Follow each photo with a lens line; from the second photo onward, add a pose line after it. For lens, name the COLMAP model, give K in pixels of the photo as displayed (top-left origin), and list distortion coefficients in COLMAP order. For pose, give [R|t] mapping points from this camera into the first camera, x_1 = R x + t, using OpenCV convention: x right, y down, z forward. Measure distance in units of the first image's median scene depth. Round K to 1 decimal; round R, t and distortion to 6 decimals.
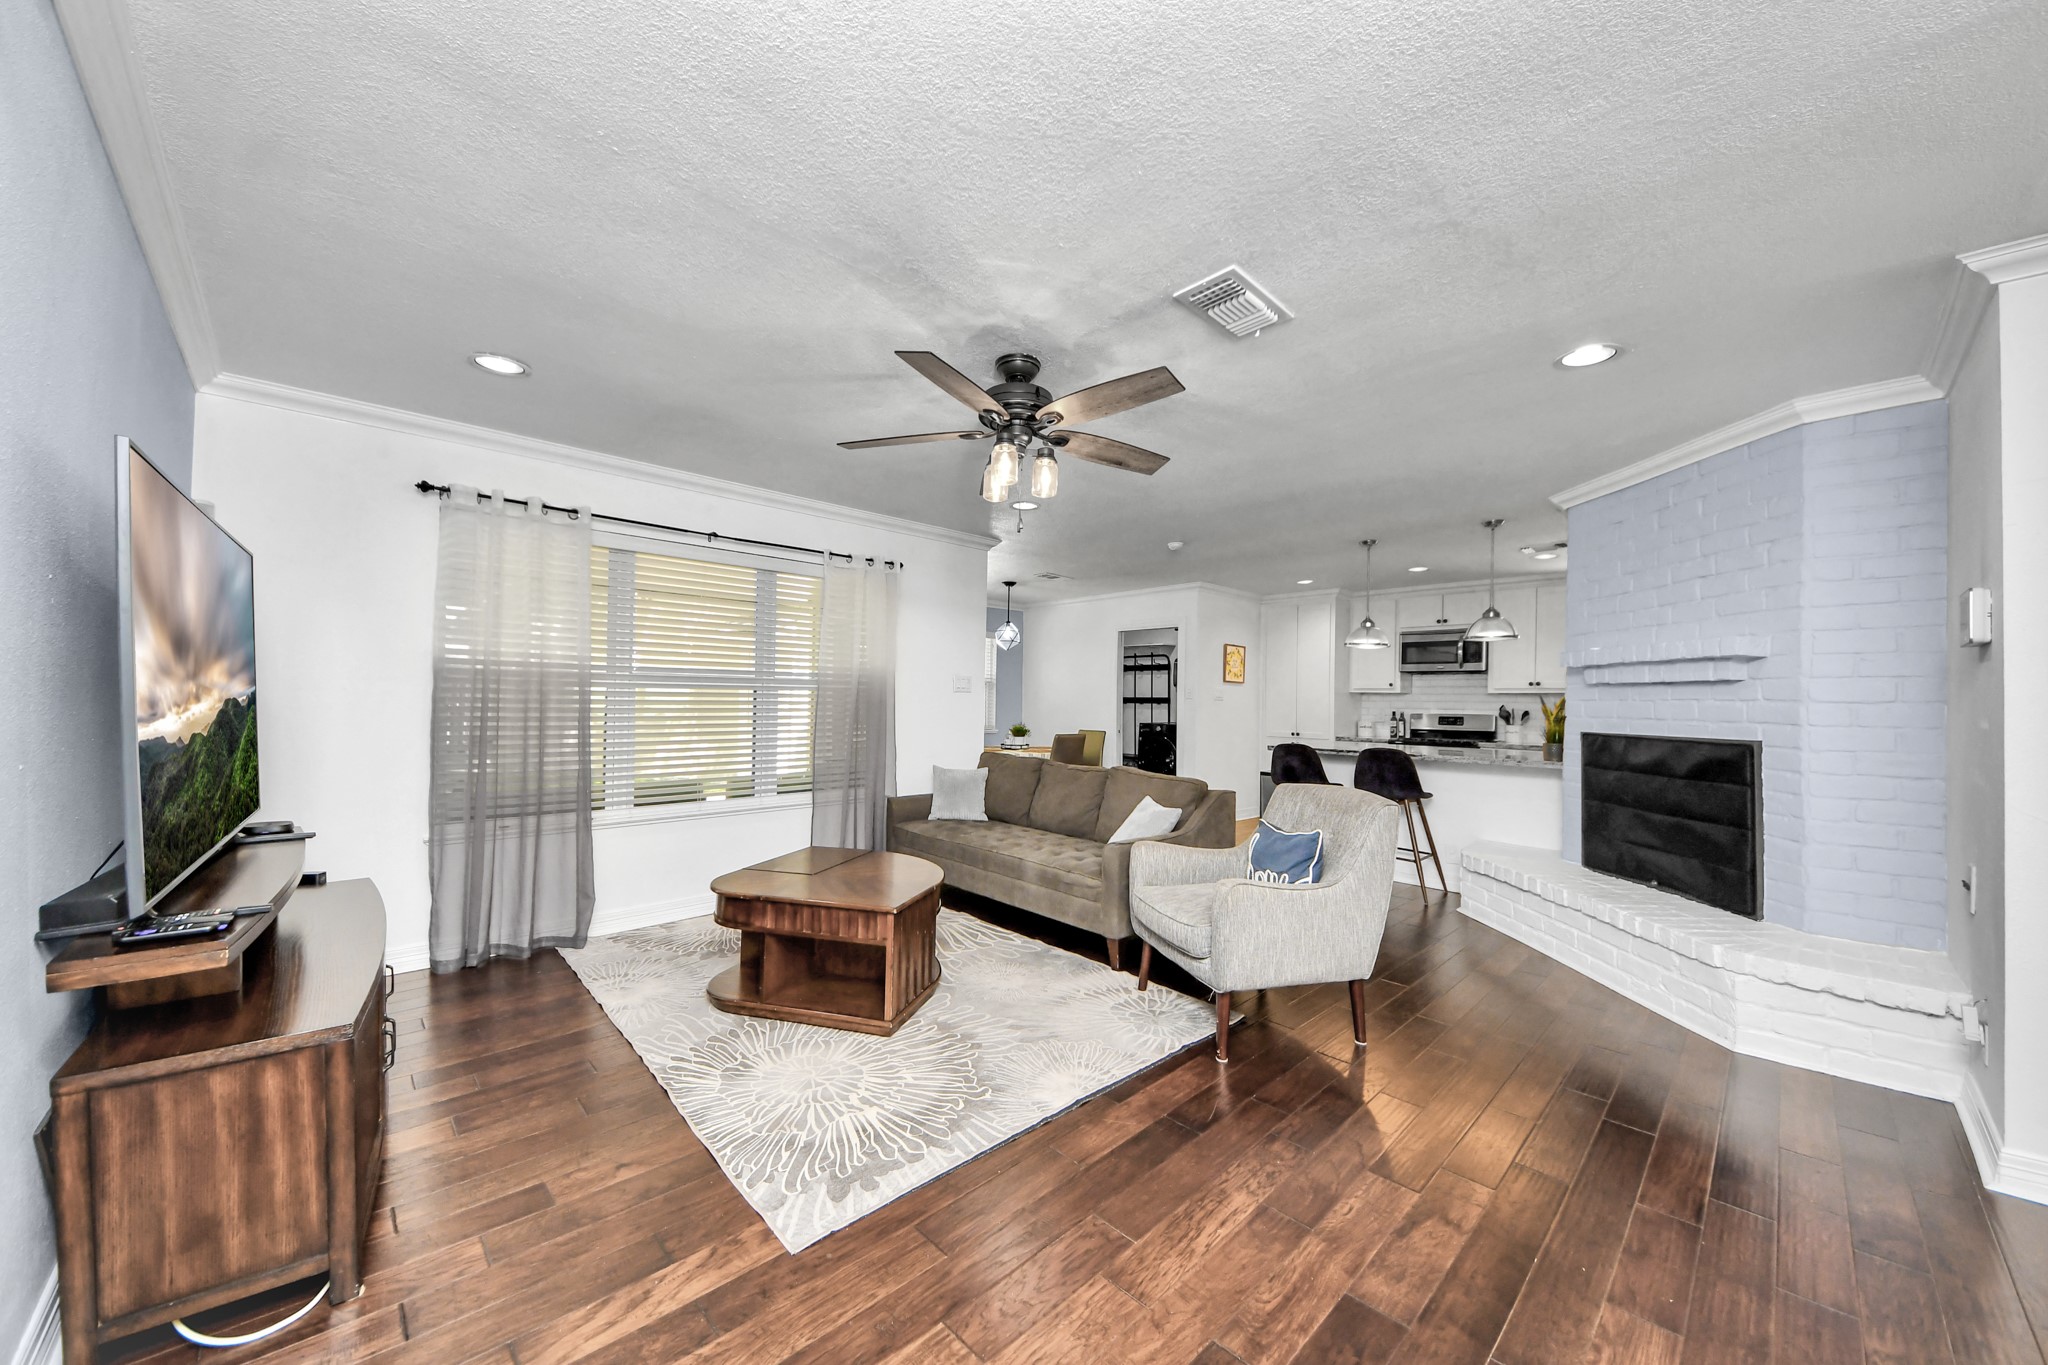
lens RADIAL K [[794.7, 0, 1071.7], [0, 794.7, 692.2], [0, 0, 1]] dist [0.050202, -0.033666]
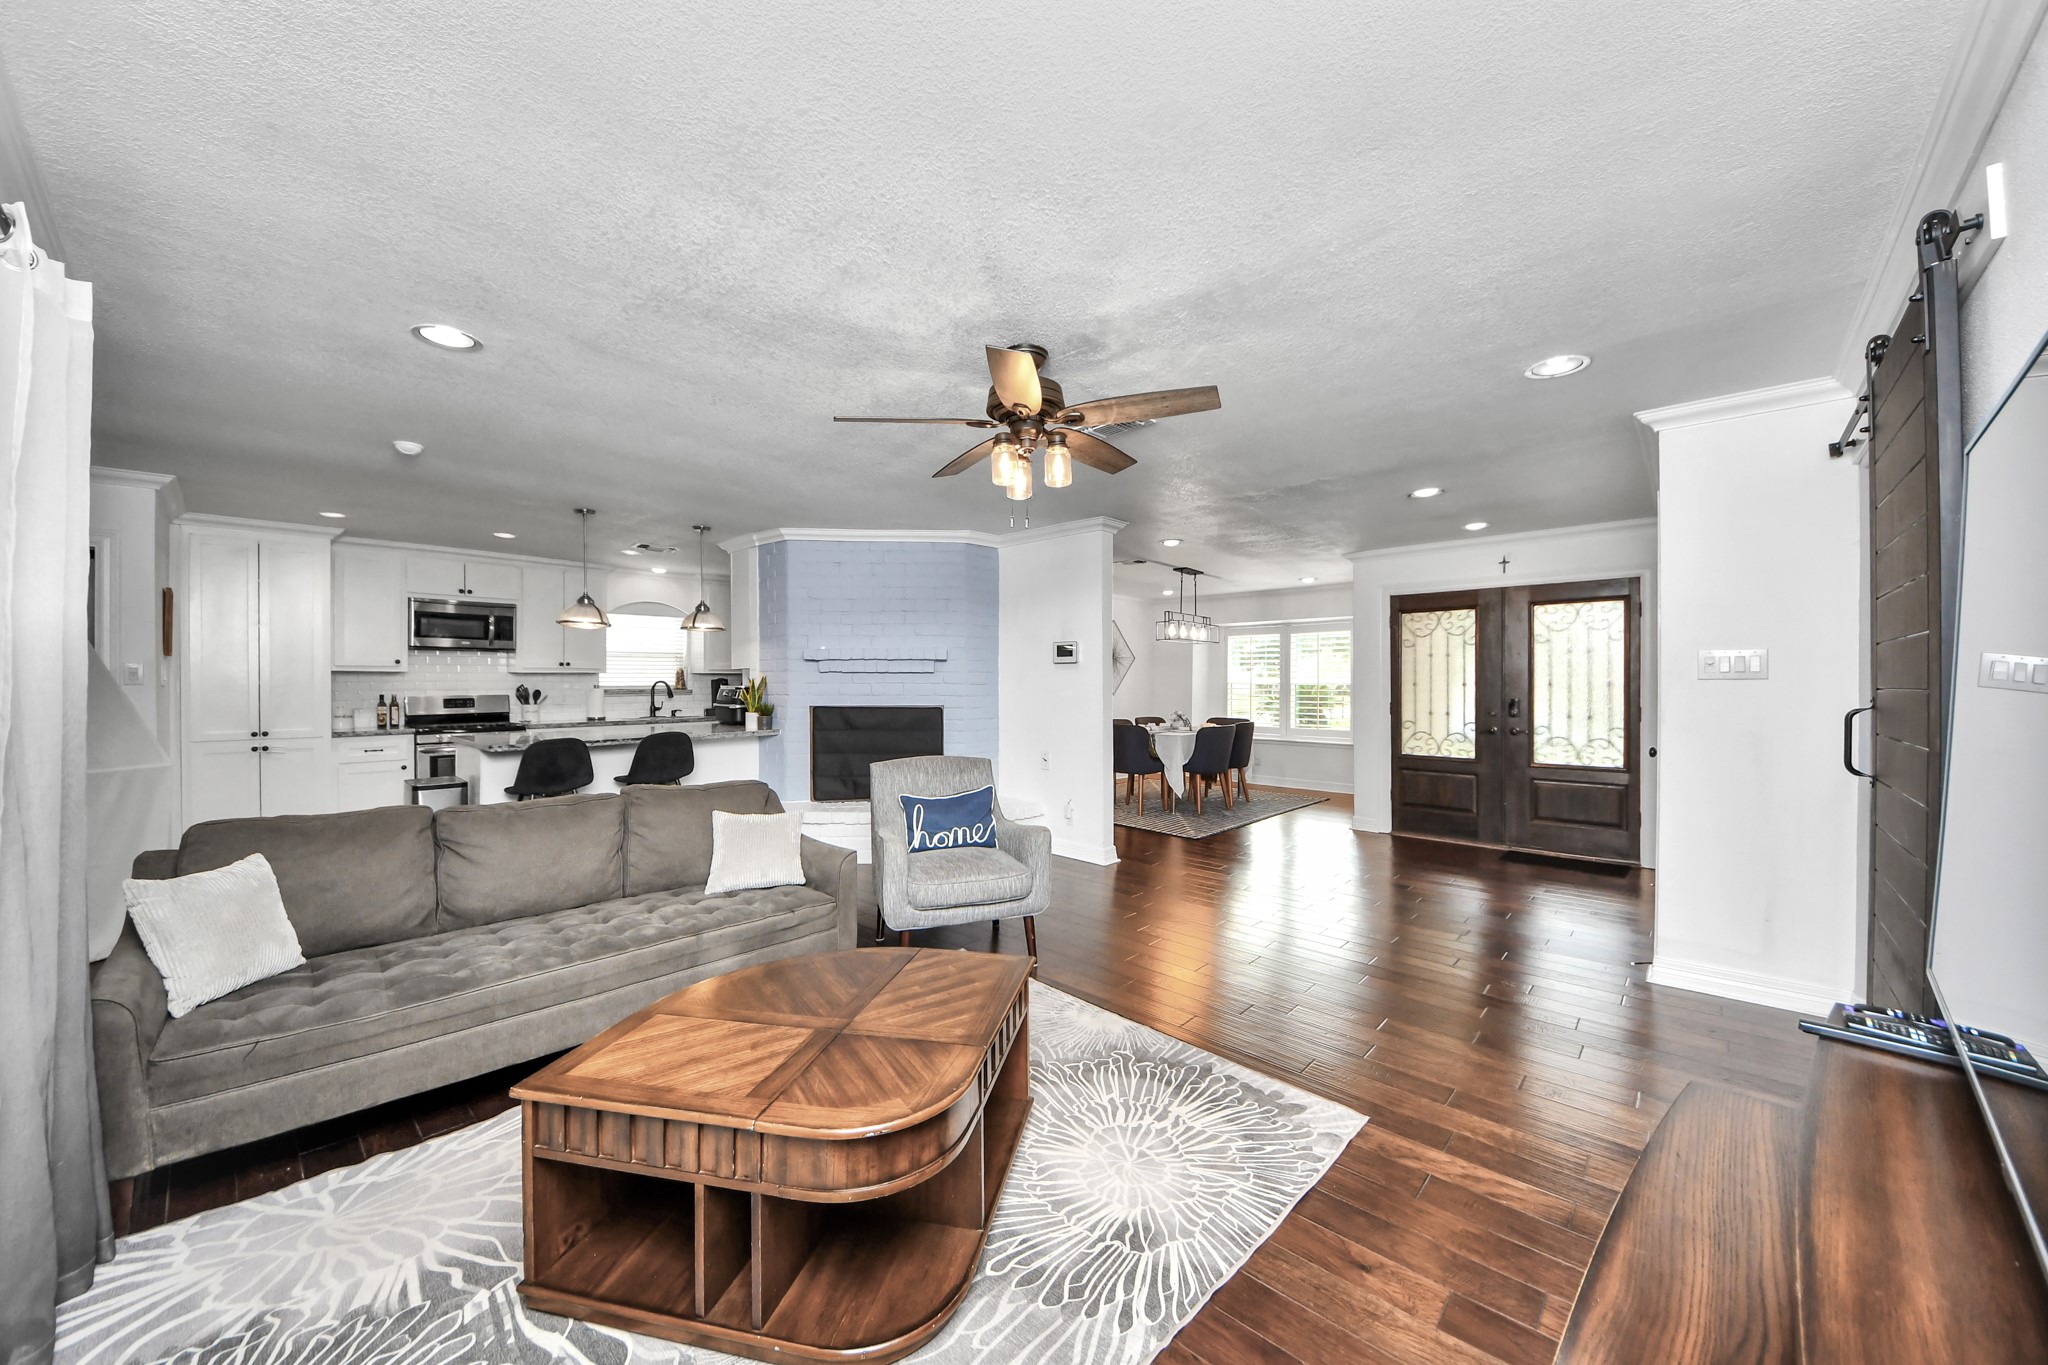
lens RADIAL K [[757.1, 0, 1004.0], [0, 757.1, 680.5], [0, 0, 1]] dist [0.040873, -0.027989]
pose [[-0.067751, -0.016642, 0.997563, -1.045940], [-0.013996, 0.999778, 0.015729, -0.028625], [-0.997604, -0.012896, -0.067969, 1.137610]]
